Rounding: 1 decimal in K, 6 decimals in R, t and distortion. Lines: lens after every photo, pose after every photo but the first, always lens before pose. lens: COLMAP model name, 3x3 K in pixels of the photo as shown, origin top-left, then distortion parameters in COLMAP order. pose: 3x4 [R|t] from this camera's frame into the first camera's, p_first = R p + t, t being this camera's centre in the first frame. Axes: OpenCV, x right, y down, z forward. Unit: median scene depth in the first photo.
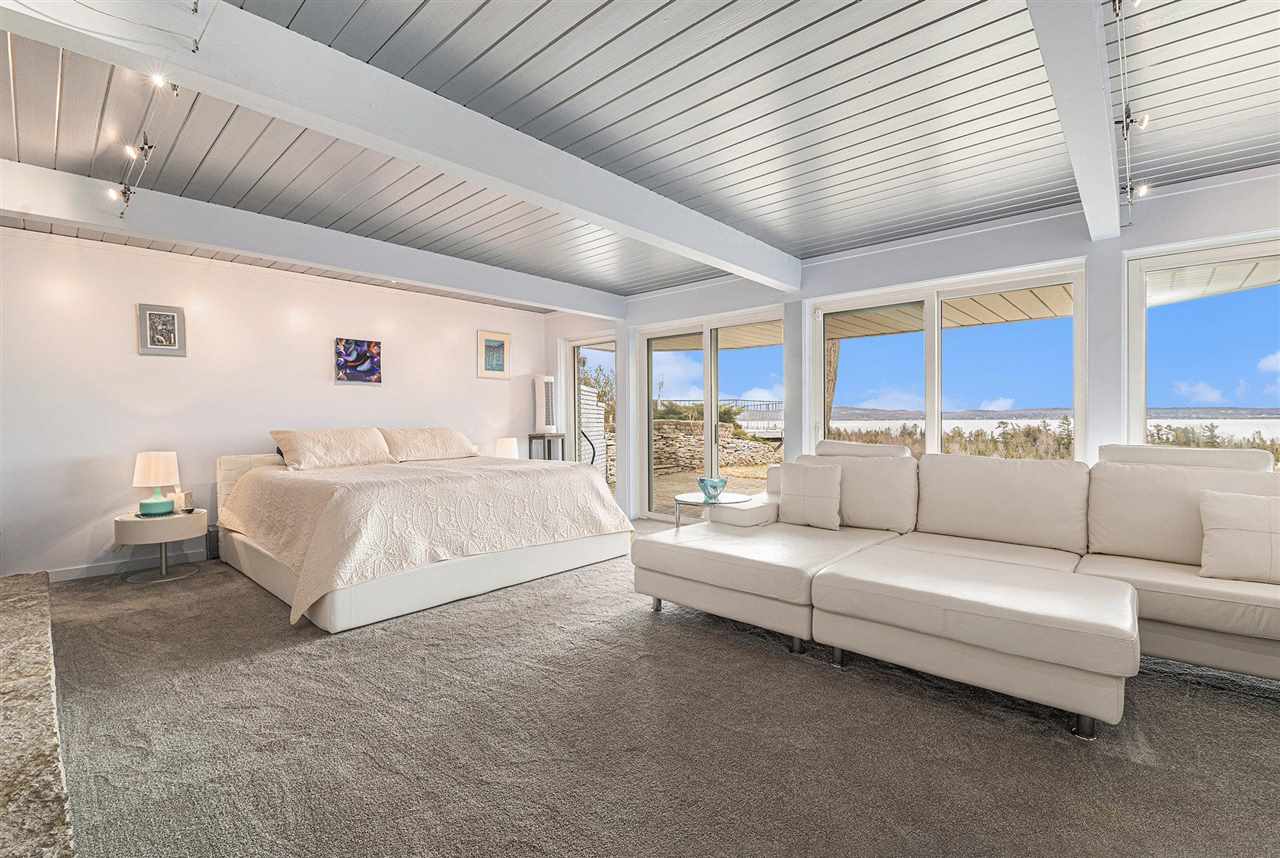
lens RADIAL K [[554.8, 0, 640.7], [0, 554.8, 424.0], [0, 0, 1]] dist [-0.001748, -0.000126]
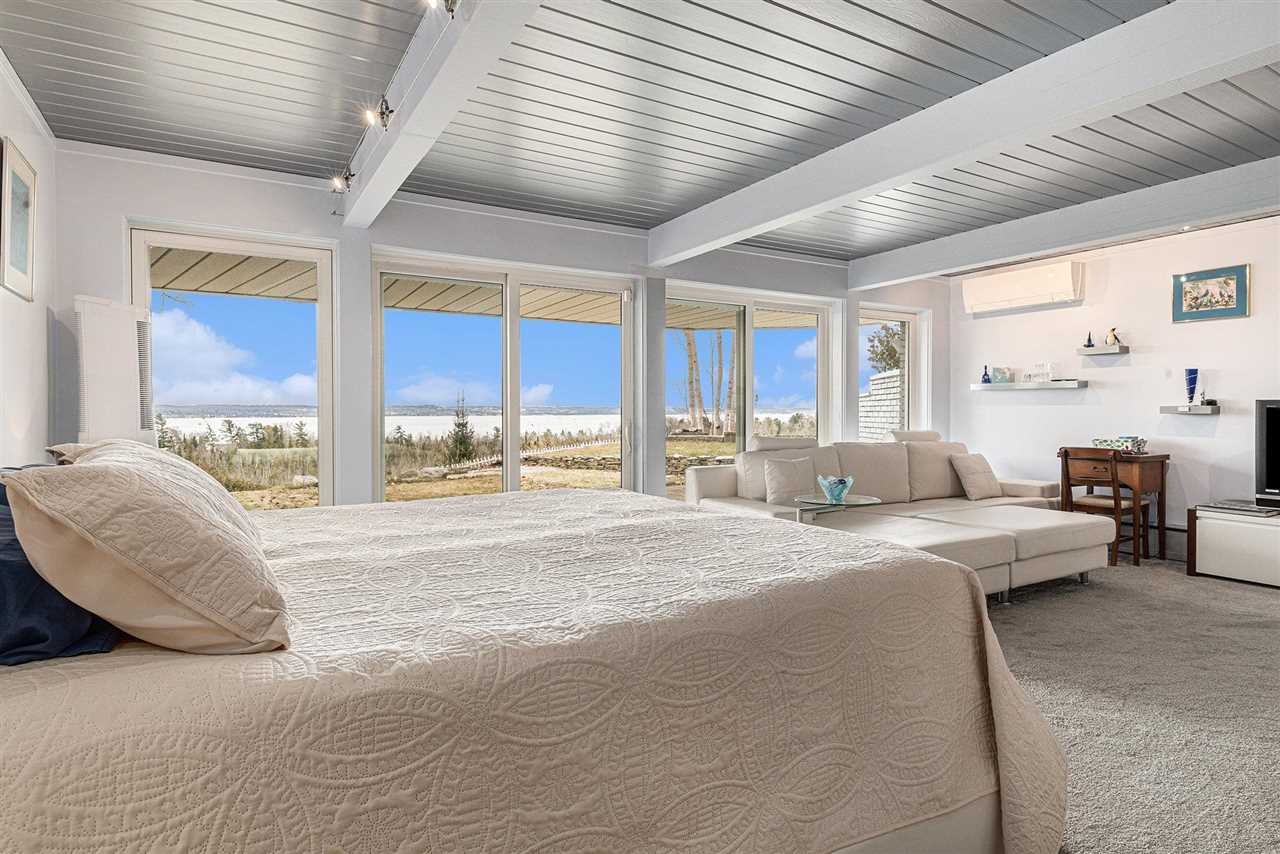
lens RADIAL K [[701.5, 0, 640.8], [0, 701.5, 422.5], [0, 0, 1]] dist [0.002130, 0.000111]
pose [[0.292848, -0.013801, 0.956059, -0.180508], [0.016711, 0.999817, 0.009314, -0.001285], [-0.956013, 0.013249, 0.293025, 0.168045]]
